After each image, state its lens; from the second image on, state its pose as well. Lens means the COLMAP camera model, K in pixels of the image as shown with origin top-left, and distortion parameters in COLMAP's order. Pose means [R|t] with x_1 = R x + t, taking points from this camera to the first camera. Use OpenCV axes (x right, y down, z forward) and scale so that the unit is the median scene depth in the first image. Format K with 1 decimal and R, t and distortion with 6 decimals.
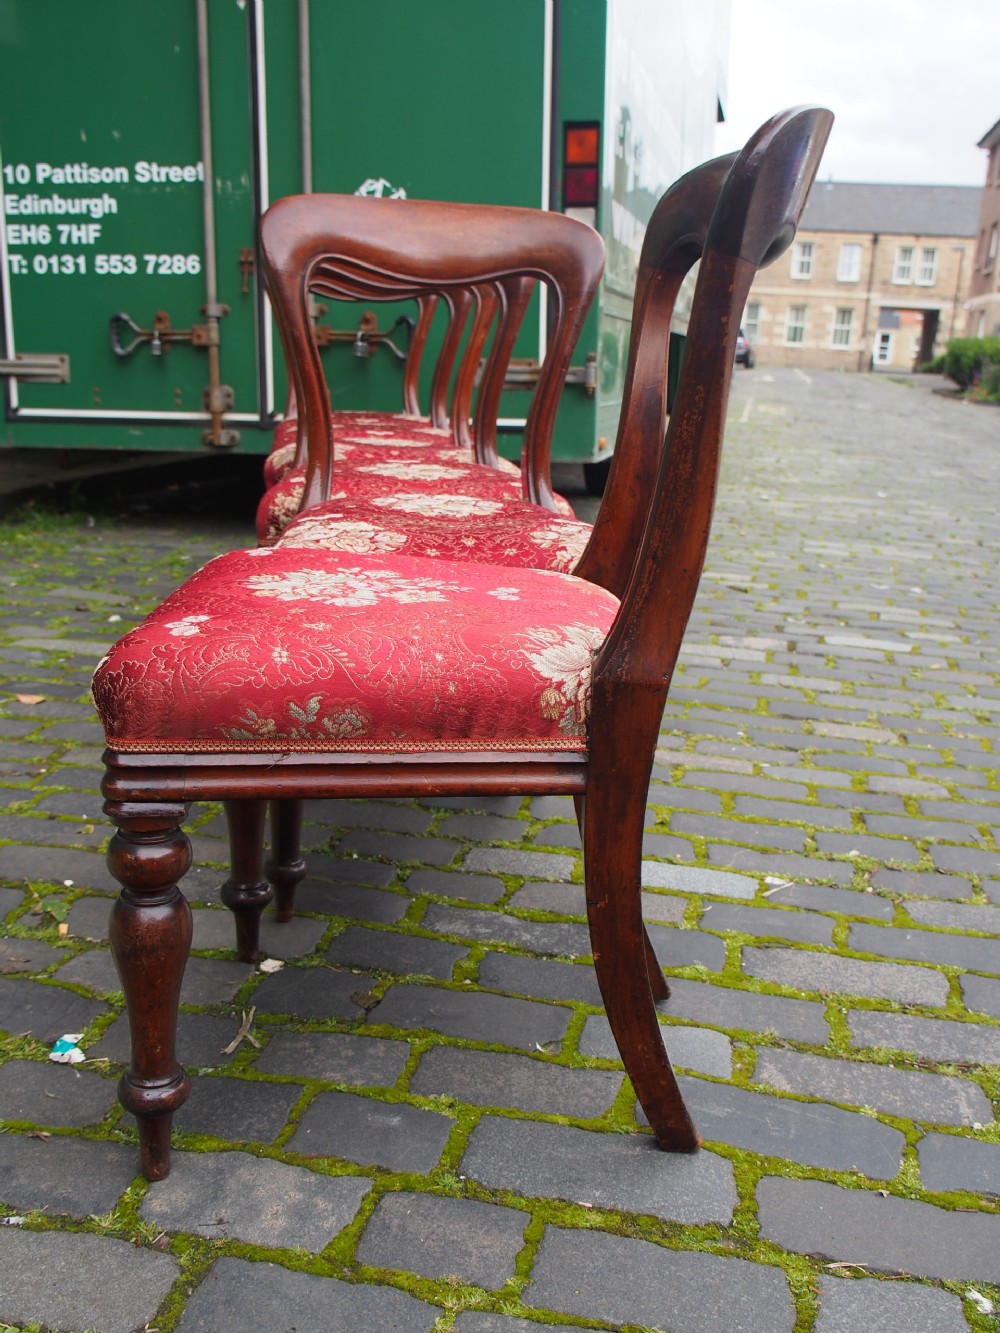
lens RADIAL K [[1326.7, 0, 503.9], [0, 1326.7, 675.8], [0, 0, 1]] dist [-0.001227, 0.000000]
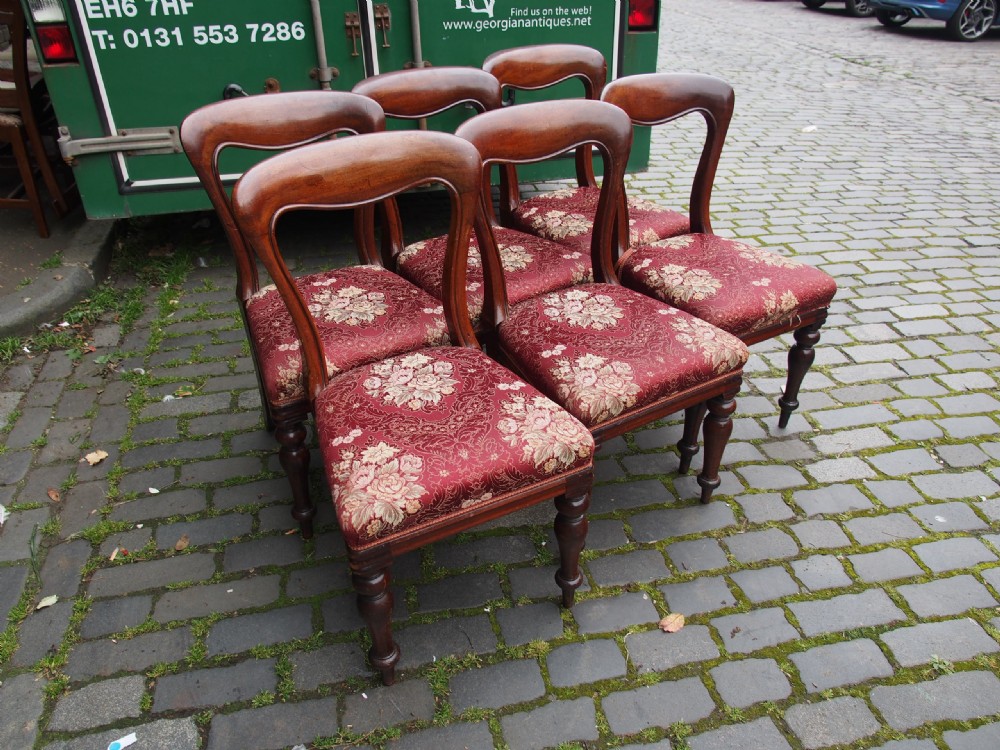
lens RADIAL K [[773.1, 0, 495.3], [0, 773.1, 375.8], [0, 0, 1]] dist [-0.003783, 0.006890]
pose [[0.913828, -0.238221, 0.328890, -0.842192], [0.126407, 0.936498, 0.327098, -0.546785], [-0.385926, -0.257338, 0.885911, 0.742642]]
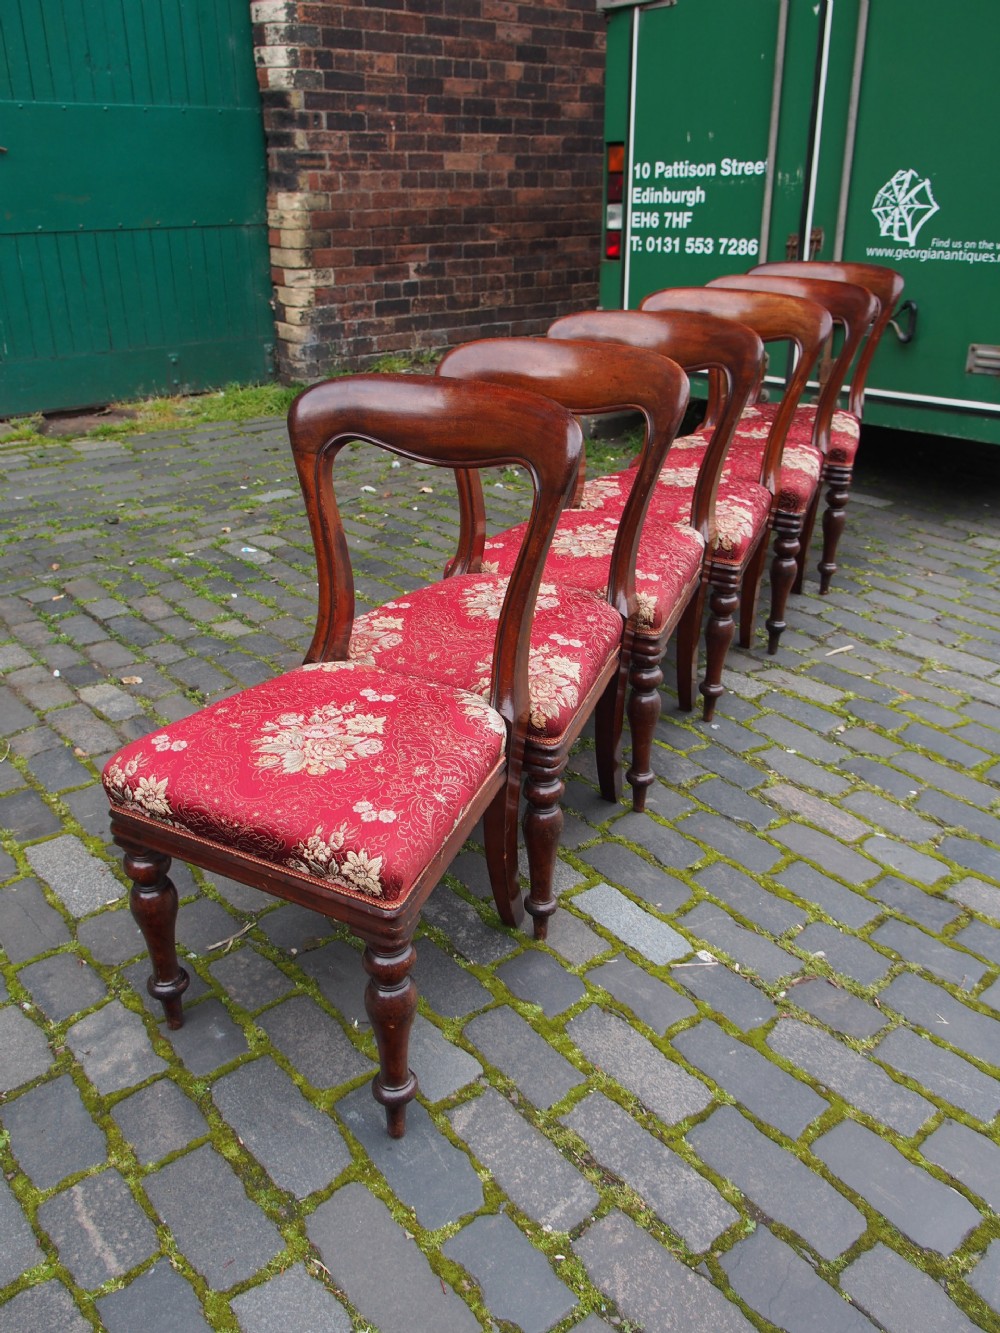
lens RADIAL K [[1087.2, 0, 501.9], [0, 1087.2, 659.8], [0, 0, 1]] dist [0.016788, -0.009989]
pose [[0.779363, 0.220686, -0.586423, 0.578087], [-0.123136, 0.971615, 0.201995, -0.280234], [0.614354, -0.085218, 0.784415, 0.141421]]
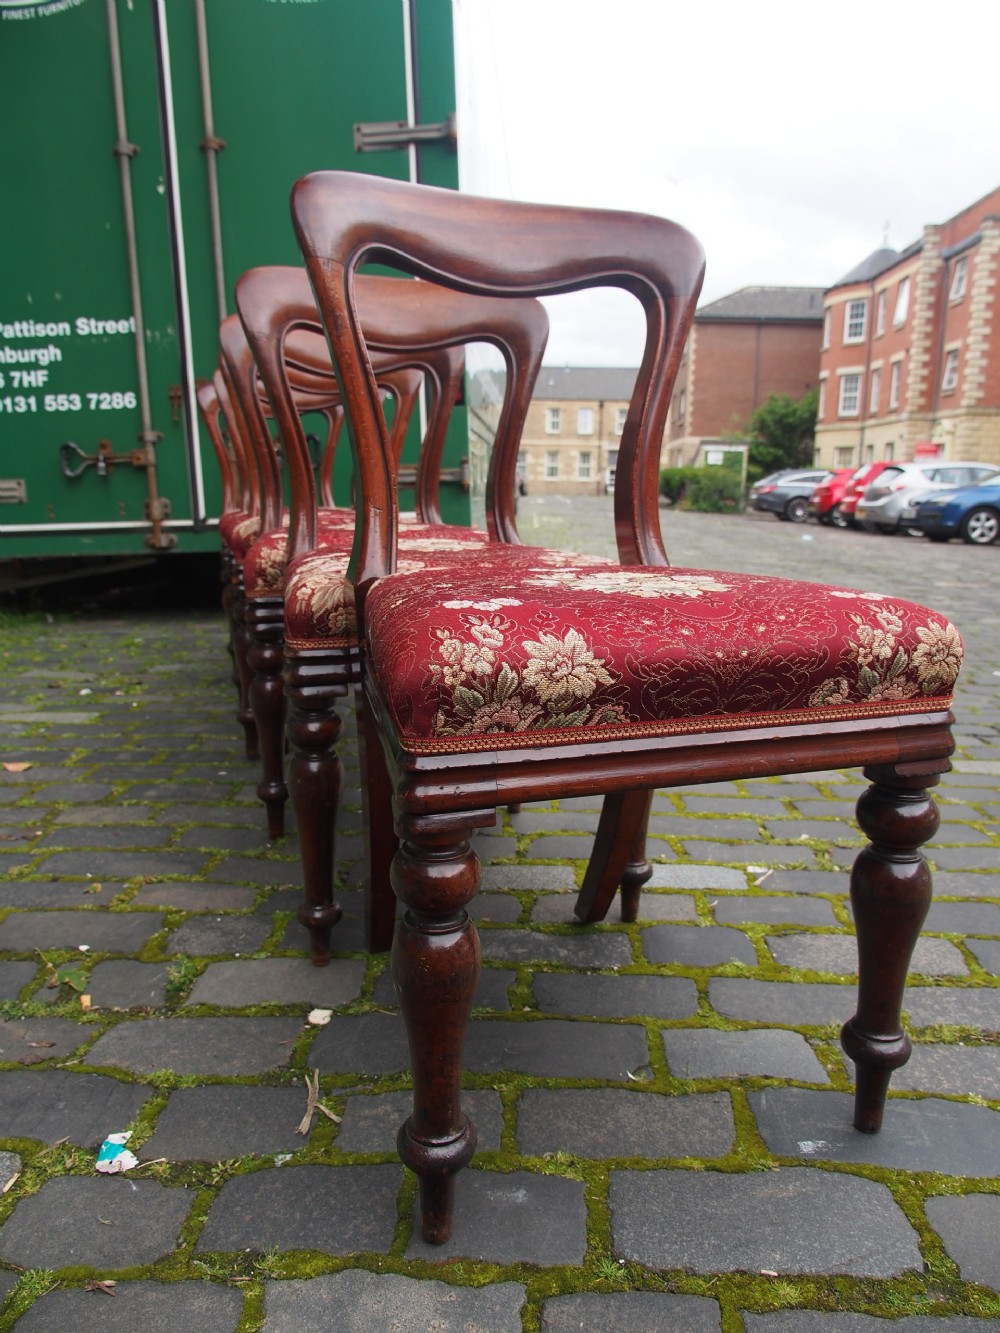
lens RADIAL K [[961.1, 0, 508.2], [0, 961.1, 667.9], [0, 0, 1]] dist [-0.025608, 0.011944]
pose [[0.985285, -0.071098, 0.155429, -0.109847], [0.079813, 0.995527, -0.050561, 0.012083], [-0.151139, 0.062222, 0.986552, 0.237982]]
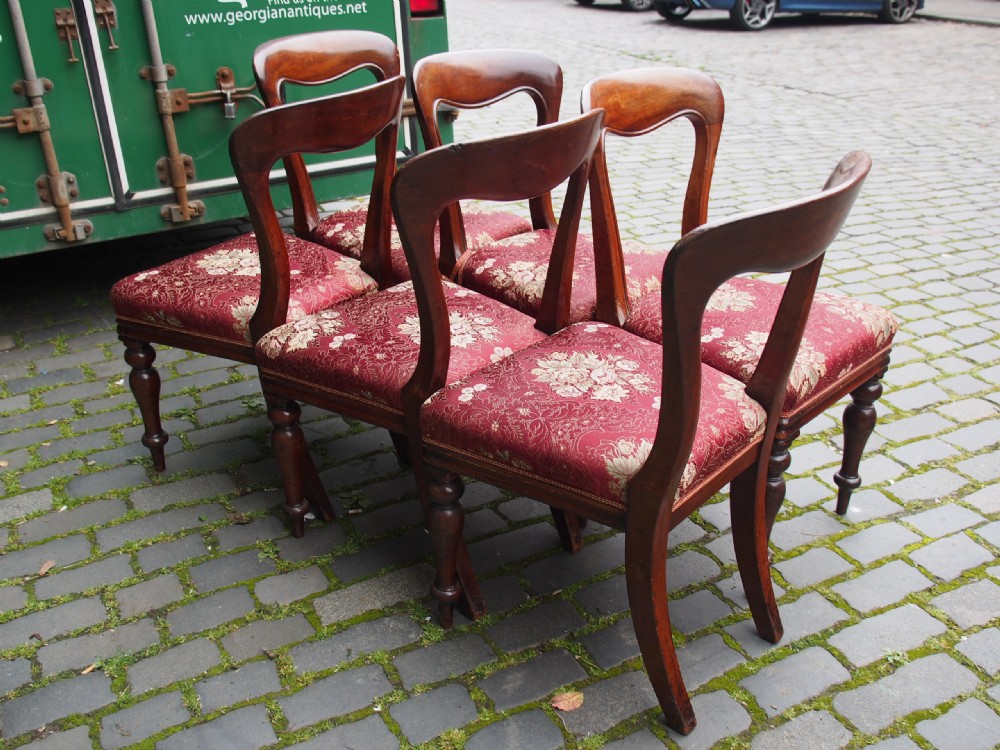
lens RADIAL K [[995.3, 0, 495.5], [0, 995.3, 370.2], [0, 0, 1]] dist [-0.001227, 0.000000]
pose [[0.766131, -0.315664, 0.559821, -0.947147], [0.195314, 0.944226, 0.265123, -0.507471], [-0.612287, -0.093778, 0.785054, 0.726469]]
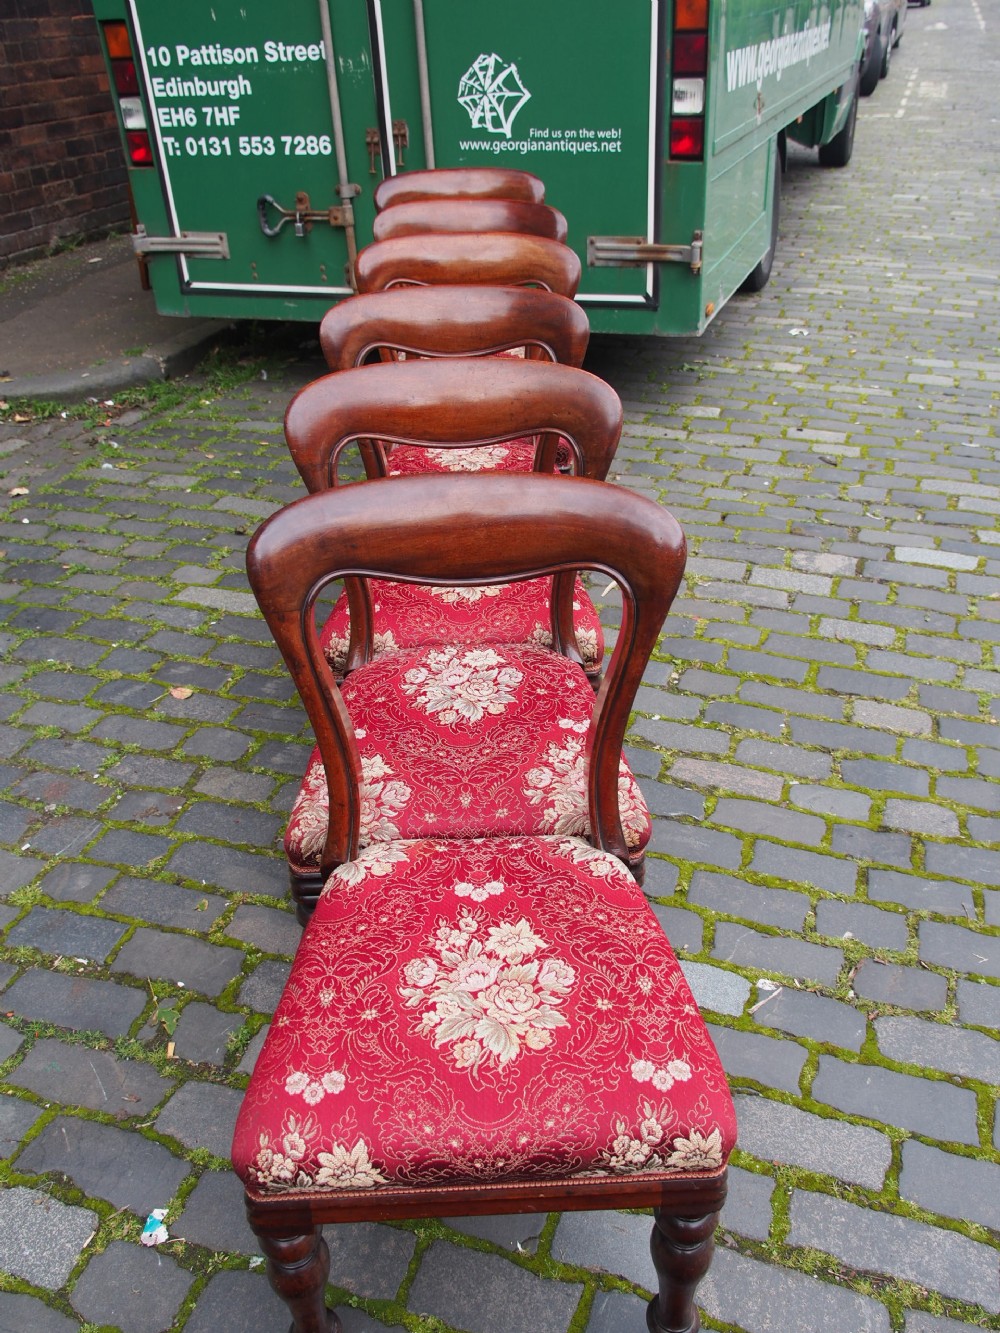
lens RADIAL K [[1087.2, 0, 513.2], [0, 1087.2, 668.1], [0, 0, 1]] dist [0.016788, -0.009989]
pose [[0.988988, 0.017033, -0.147009, 0.121300], [0.029136, 0.951504, 0.306255, -0.407850], [0.145096, -0.307166, 0.940530, 0.156461]]
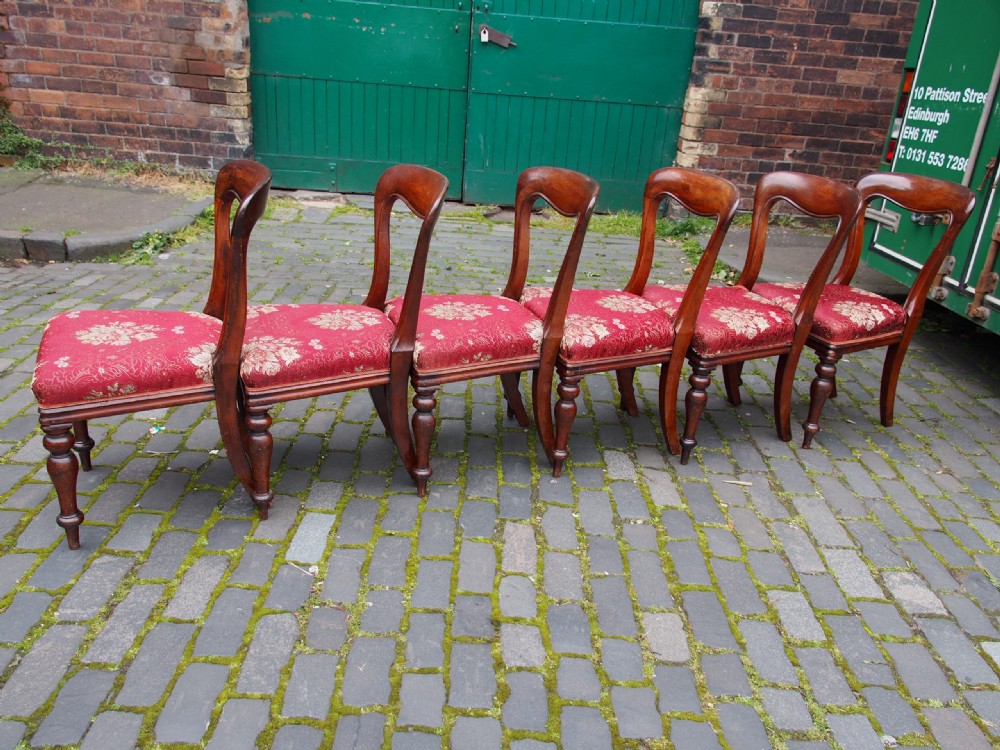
lens RADIAL K [[815.6, 0, 496.4], [0, 815.6, 373.7], [0, 0, 1]] dist [0.016788, -0.009989]
pose [[0.202510, 0.341510, -0.917802, 1.179684], [-0.305371, 0.912511, 0.272162, -0.463083], [0.930450, 0.225155, 0.289080, 0.852340]]
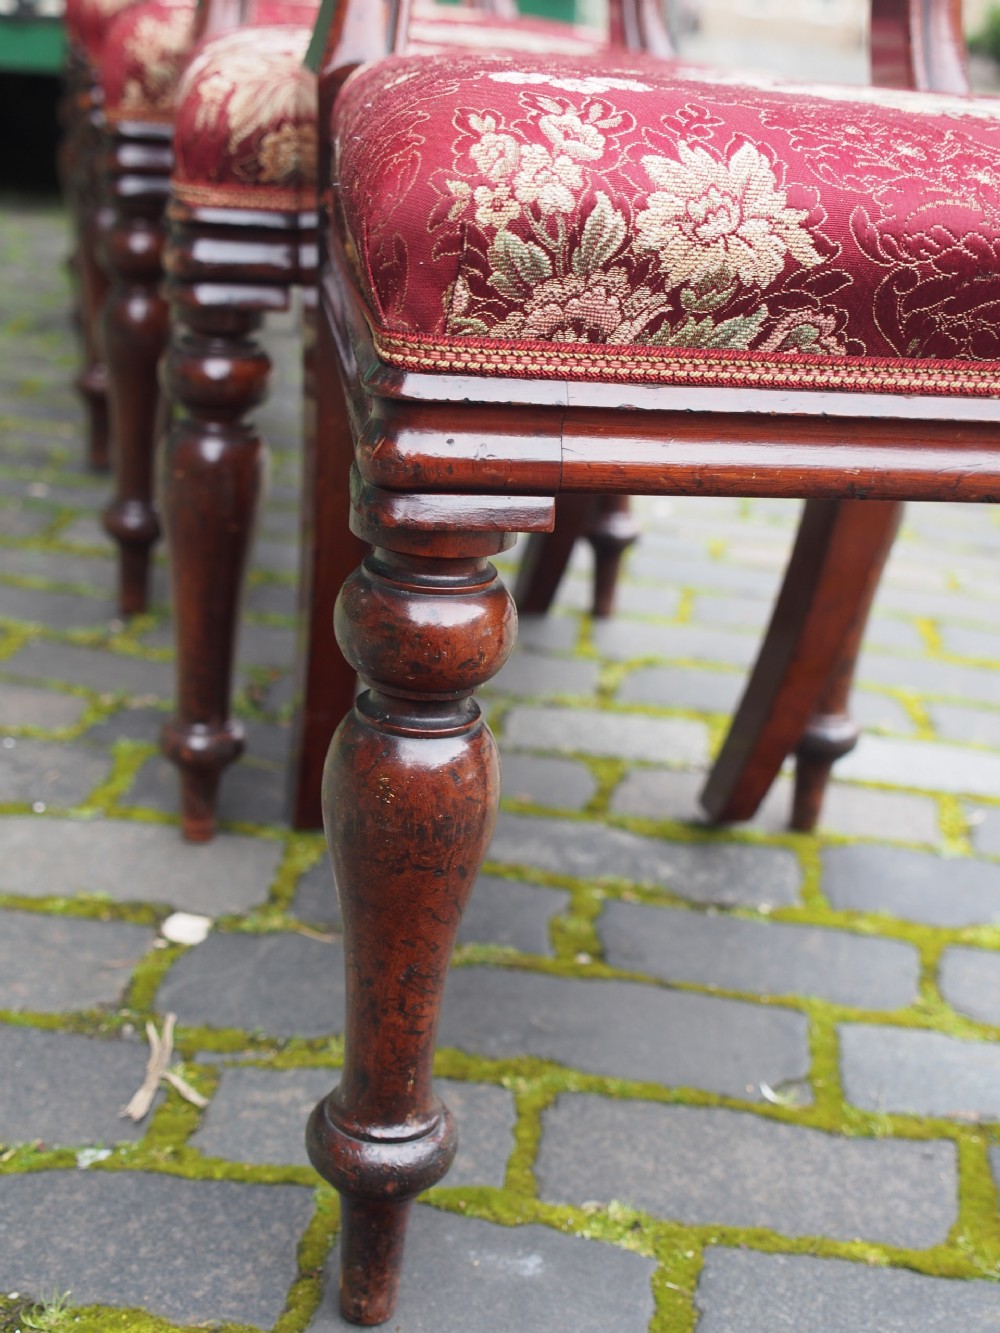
lens RADIAL K [[1905.7, 0, 513.7], [0, 1905.7, 668.8], [0, 0, 1]] dist [0.002762, 0.000000]
pose [[0.994908, 0.009753, 0.100319, -0.105363], [-0.018980, 0.995630, 0.091436, 0.045016], [-0.098988, -0.092874, 0.990745, 0.241577]]
